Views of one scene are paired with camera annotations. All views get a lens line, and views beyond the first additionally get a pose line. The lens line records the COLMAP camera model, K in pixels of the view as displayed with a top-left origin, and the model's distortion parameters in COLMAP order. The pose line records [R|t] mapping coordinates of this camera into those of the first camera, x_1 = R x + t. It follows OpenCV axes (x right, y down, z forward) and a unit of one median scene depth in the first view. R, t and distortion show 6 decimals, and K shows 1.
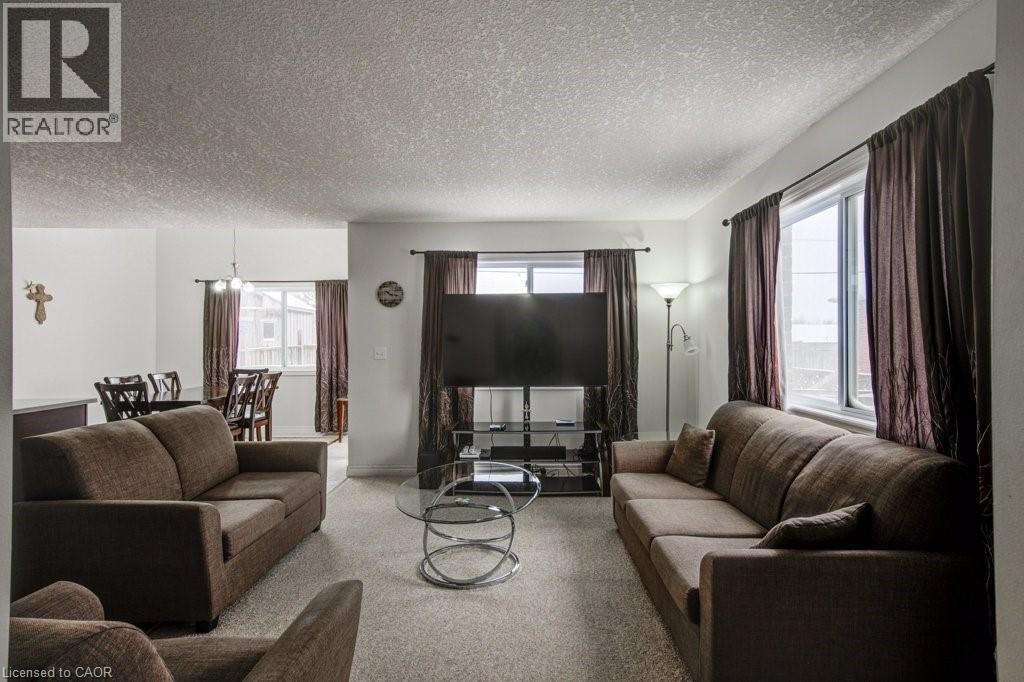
lens RADIAL K [[530.3, 0, 521.4], [0, 530.3, 340.7], [0, 0, 1]] dist [0.029902, 0.000385]
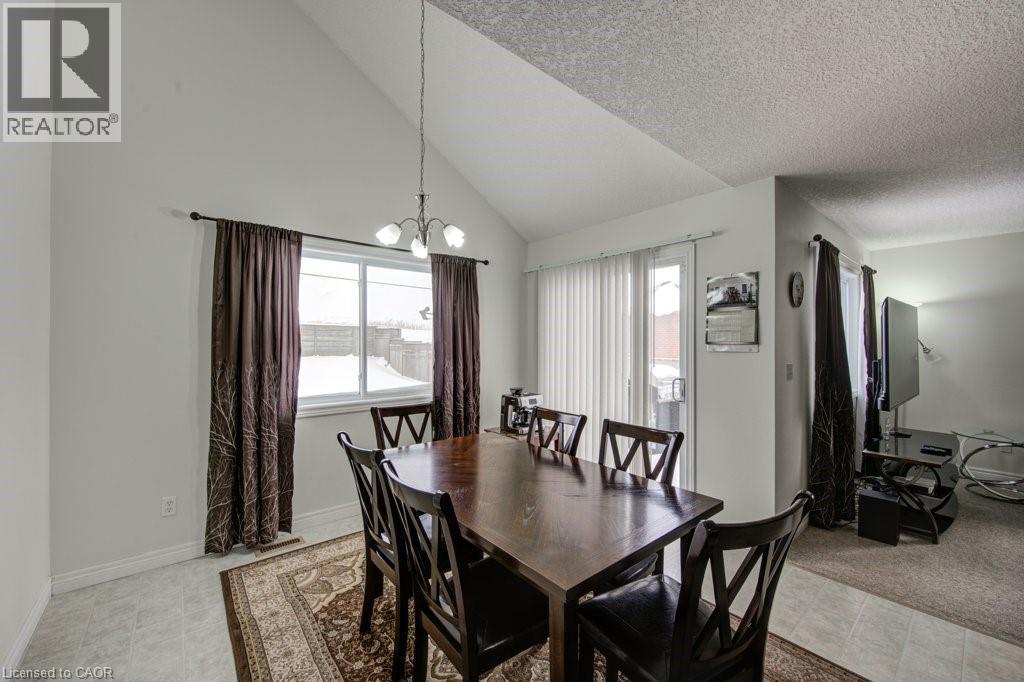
lens RADIAL K [[403.2, 0, 515.3], [0, 403.2, 345.2], [0, 0, 1]] dist [-0.009750, -0.000173]
pose [[0.760999, 0.001140, 0.648752, -0.902002], [-0.007959, 0.999940, 0.007579, -0.013079], [-0.648704, -0.010931, 0.760962, 0.835644]]
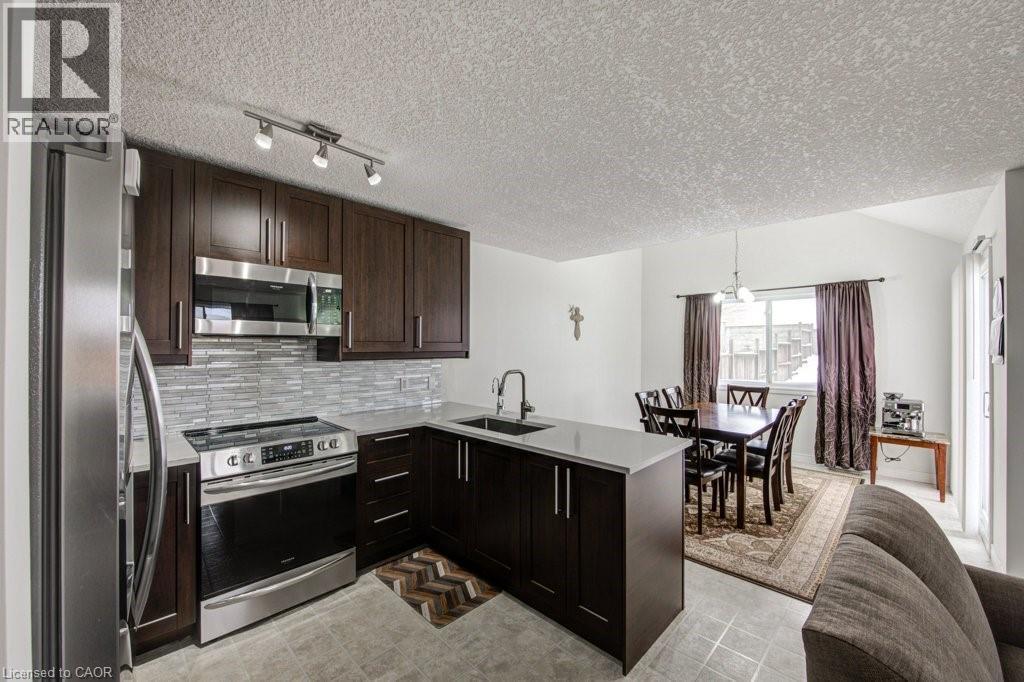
lens RADIAL K [[403.2, 0, 509.1], [0, 403.2, 342.4], [0, 0, 1]] dist [-0.009750, -0.000173]
pose [[0.714842, -0.000905, -0.699286, -0.419707], [-0.002219, 0.999991, -0.003563, -0.025342], [0.699283, 0.004099, 0.714833, 0.290423]]
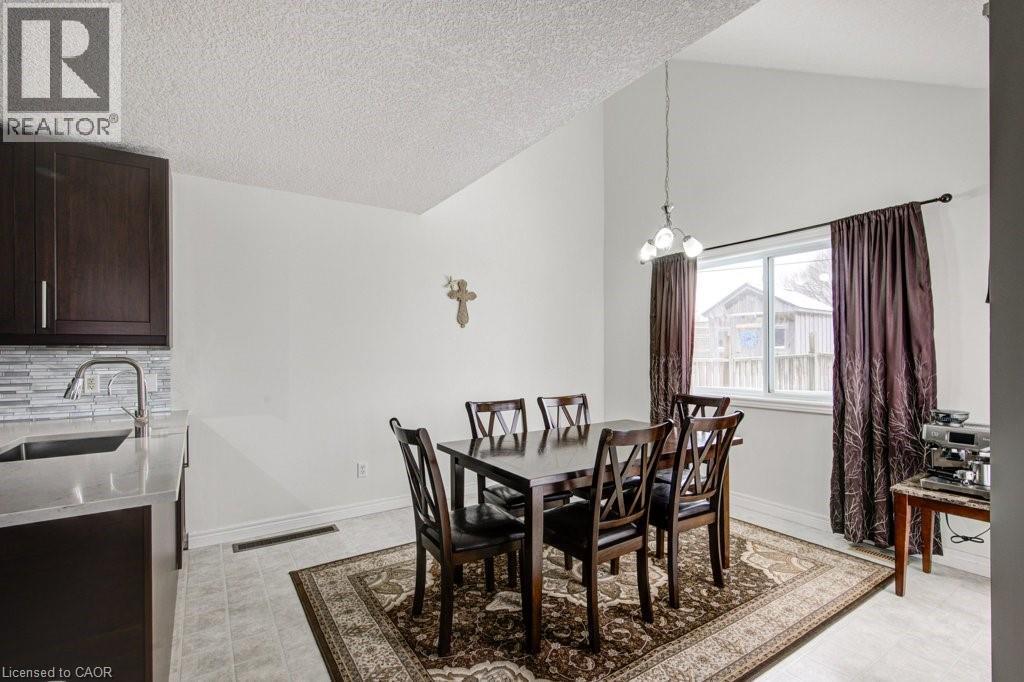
lens RADIAL K [[469.1, 0, 511.4], [0, 469.1, 351.3], [0, 0, 1]] dist [0.002875, 0.000951]
pose [[0.558463, -0.001772, -0.829527, -0.280208], [0.005239, 0.999985, 0.001391, 0.006140], [0.829513, -0.005123, 0.558464, 0.749903]]
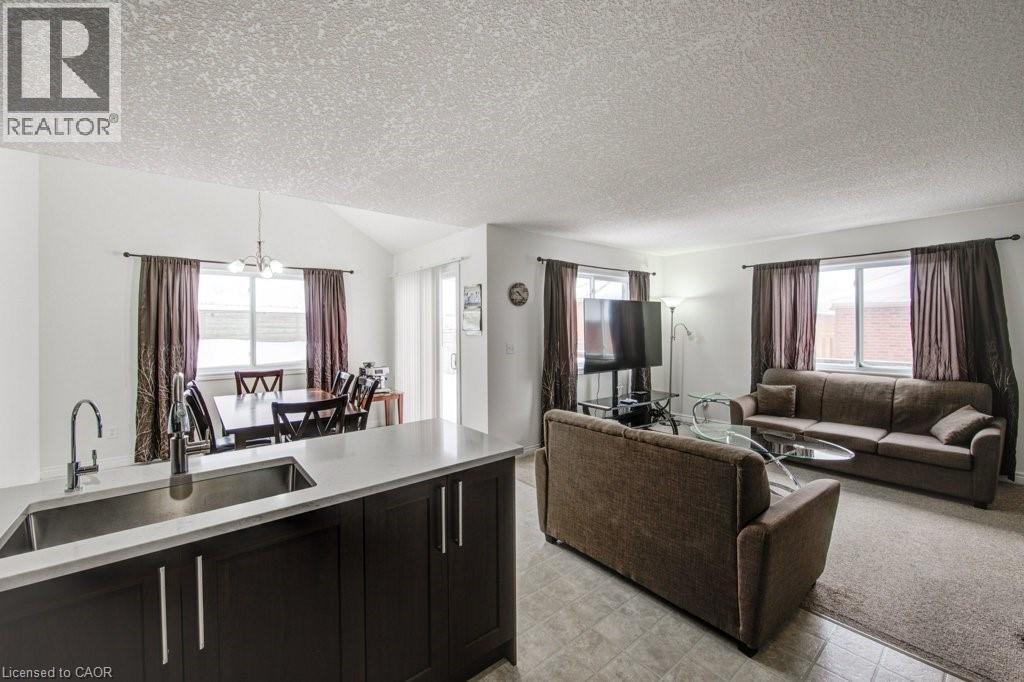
lens RADIAL K [[410.6, 0, 514.7], [0, 410.6, 330.2], [0, 0, 1]] dist [-0.009094, -0.000732]
pose [[0.773384, -0.004872, 0.633919, -0.799428], [-0.000987, 0.999960, 0.008889, -0.020903], [-0.633937, -0.007500, 0.773349, 0.348305]]
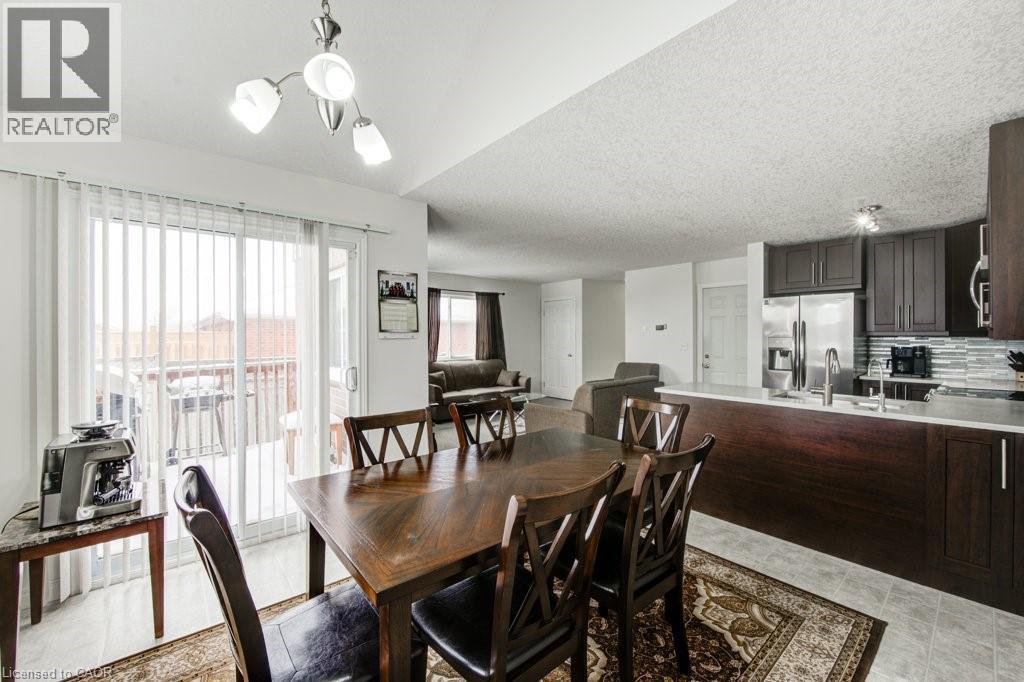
lens RADIAL K [[410.6, 0, 507.3], [0, 410.6, 340.0], [0, 0, 1]] dist [-0.009094, -0.000732]
pose [[-0.642229, -0.002118, 0.766510, -0.936729], [0.001459, 0.999991, 0.003986, -0.001274], [-0.766511, 0.003678, -0.642220, 1.346731]]
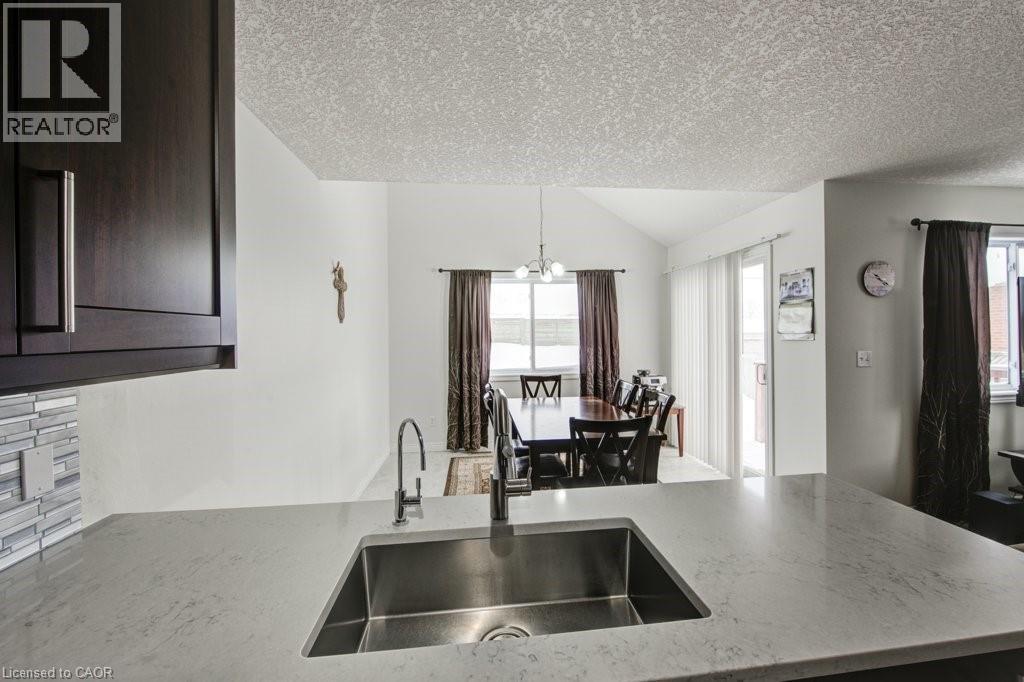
lens RADIAL K [[410.6, 0, 517.4], [0, 410.6, 336.8], [0, 0, 1]] dist [-0.009094, -0.000732]
pose [[0.993674, -0.010429, 0.111816, -0.814245], [0.009217, 0.999893, 0.011352, -0.018395], [-0.111923, -0.010250, 0.993664, 0.495385]]
